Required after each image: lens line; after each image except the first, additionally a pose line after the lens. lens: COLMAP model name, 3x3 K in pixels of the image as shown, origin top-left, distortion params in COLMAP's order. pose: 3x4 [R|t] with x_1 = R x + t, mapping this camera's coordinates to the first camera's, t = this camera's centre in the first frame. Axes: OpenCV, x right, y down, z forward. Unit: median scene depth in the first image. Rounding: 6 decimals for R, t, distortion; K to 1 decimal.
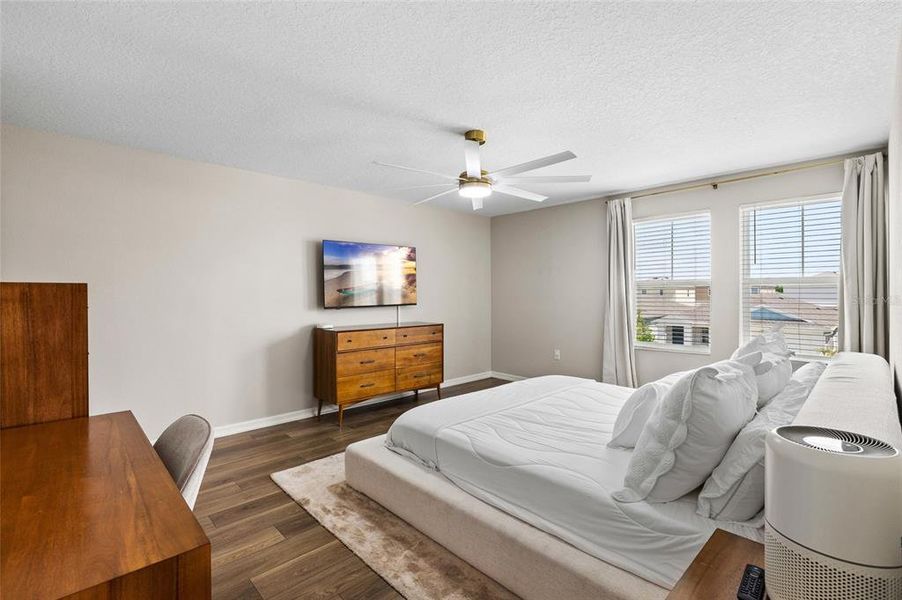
lens RADIAL K [[409.3, 0, 450.8], [0, 409.3, 294.6], [0, 0, 1]] dist [-0.002772, 0.000088]
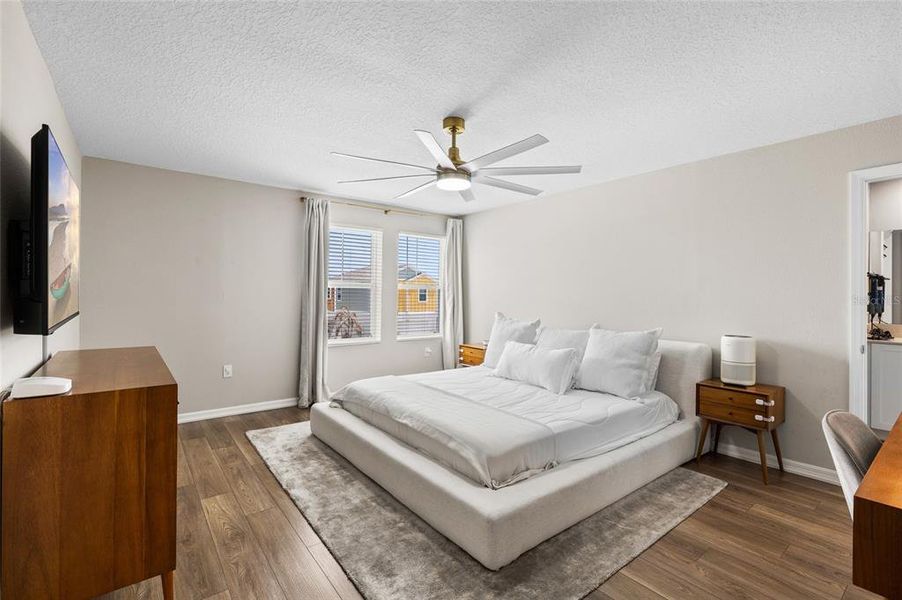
lens RADIAL K [[409.3, 0, 450.8], [0, 409.3, 294.6], [0, 0, 1]] dist [-0.002772, 0.000088]
pose [[0.098869, 0.002099, 0.995098, -0.763425], [-0.005738, 0.999982, -0.001540, -0.001010], [-0.995084, -0.005558, 0.098879, 0.812198]]
